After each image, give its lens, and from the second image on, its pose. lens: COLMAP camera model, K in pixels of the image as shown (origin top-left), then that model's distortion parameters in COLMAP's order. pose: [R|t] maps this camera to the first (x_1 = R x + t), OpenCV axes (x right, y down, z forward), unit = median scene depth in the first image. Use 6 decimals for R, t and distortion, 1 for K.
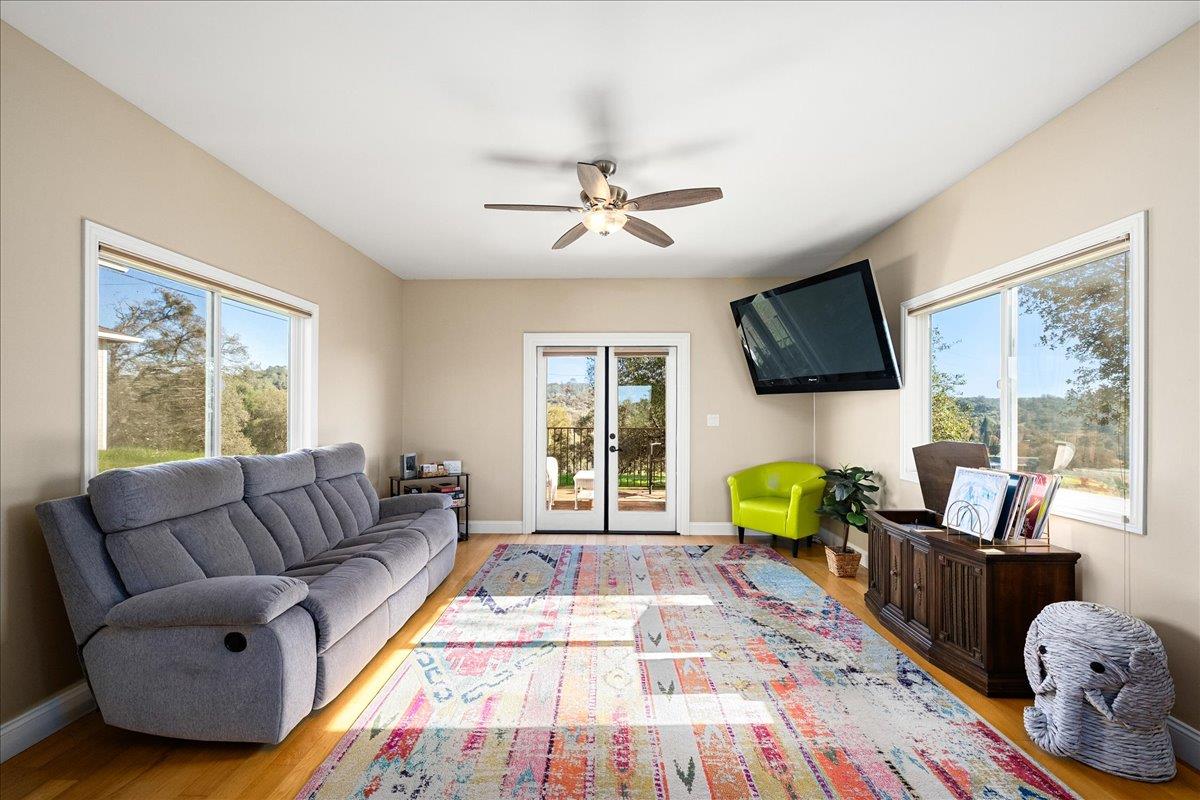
lens RADIAL K [[468.4, 0, 609.5], [0, 468.4, 412.7], [0, 0, 1]] dist [-0.003810, -0.000405]
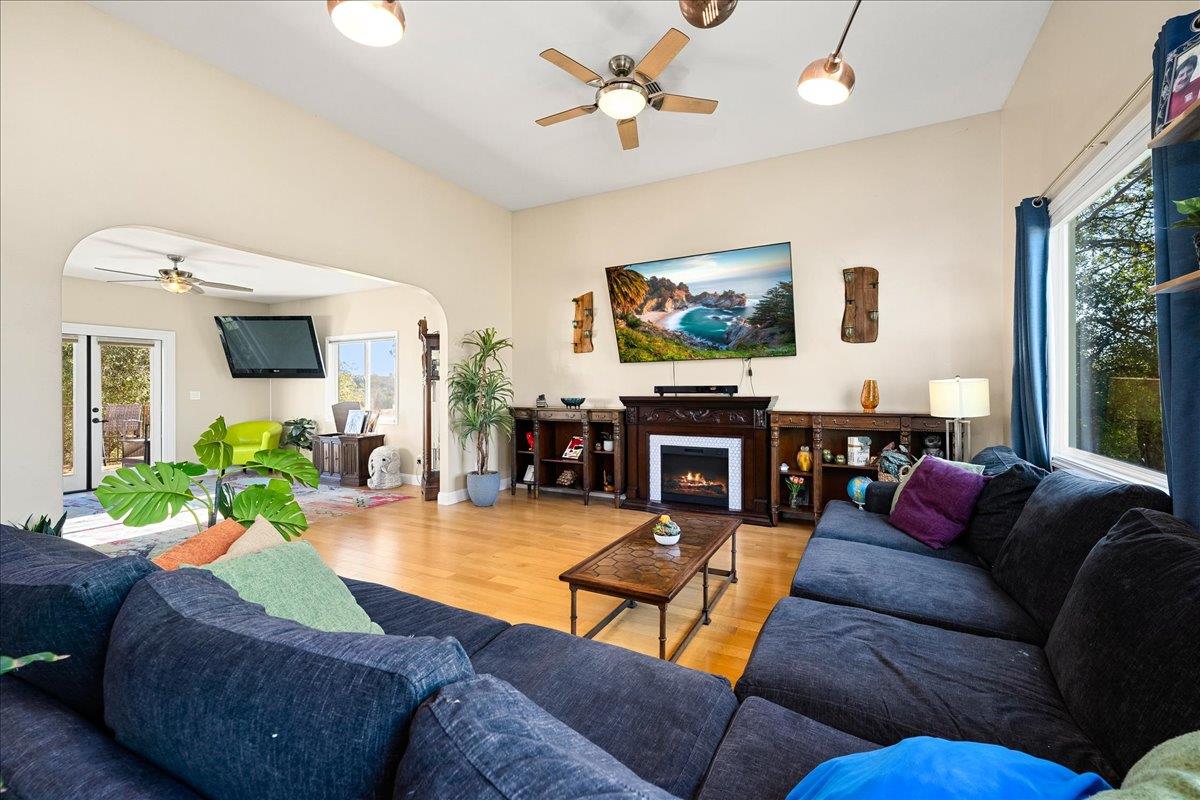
lens RADIAL K [[511.3, 0, 570.8], [0, 511.3, 386.1], [0, 0, 1]] dist [0.034033, 0.000207]
pose [[0.505338, 0.000048, 0.862922, -0.799549], [0.005256, 0.999981, -0.003134, -0.001618], [-0.862906, 0.006119, 0.505328, -1.094832]]
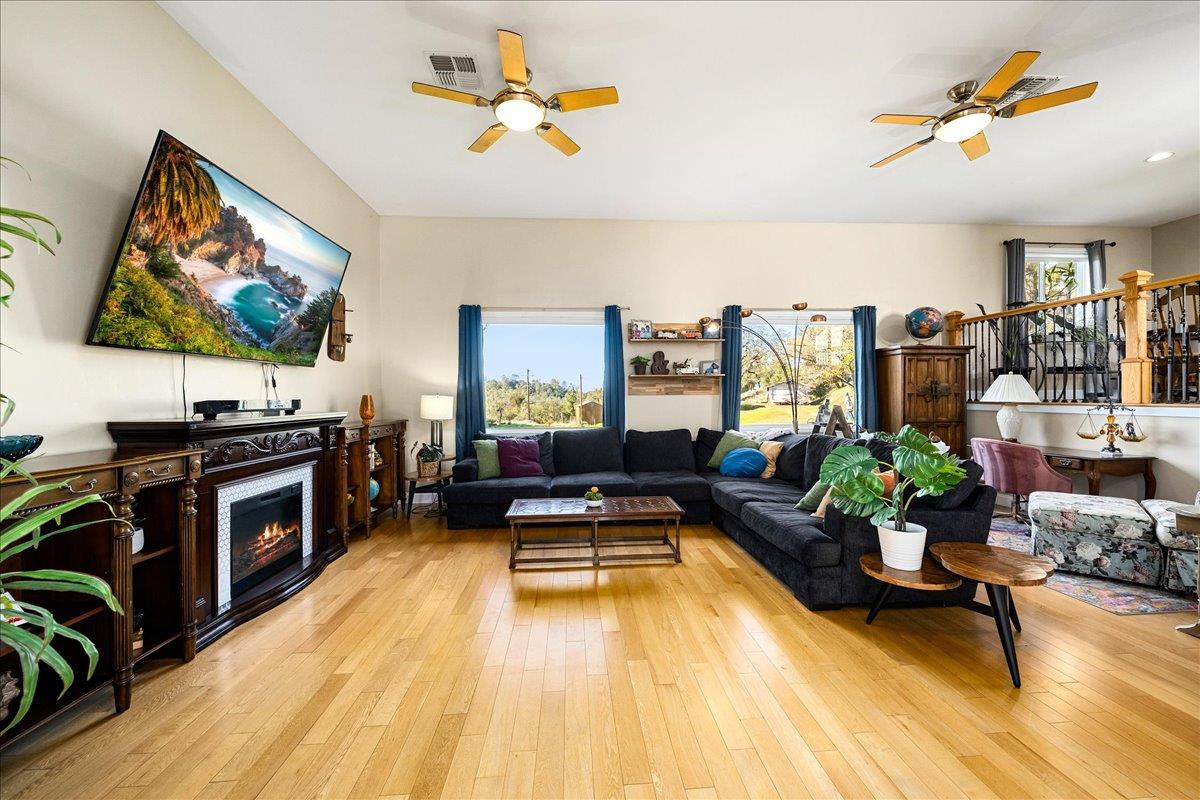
lens RADIAL K [[468.4, 0, 602.4], [0, 468.4, 396.8], [0, 0, 1]] dist [-0.003810, -0.000405]
pose [[-0.997683, 0.003627, -0.067942, 0.066078], [0.003894, 0.999985, -0.003796, -0.001915], [0.067927, -0.004051, -0.997682, 0.292260]]
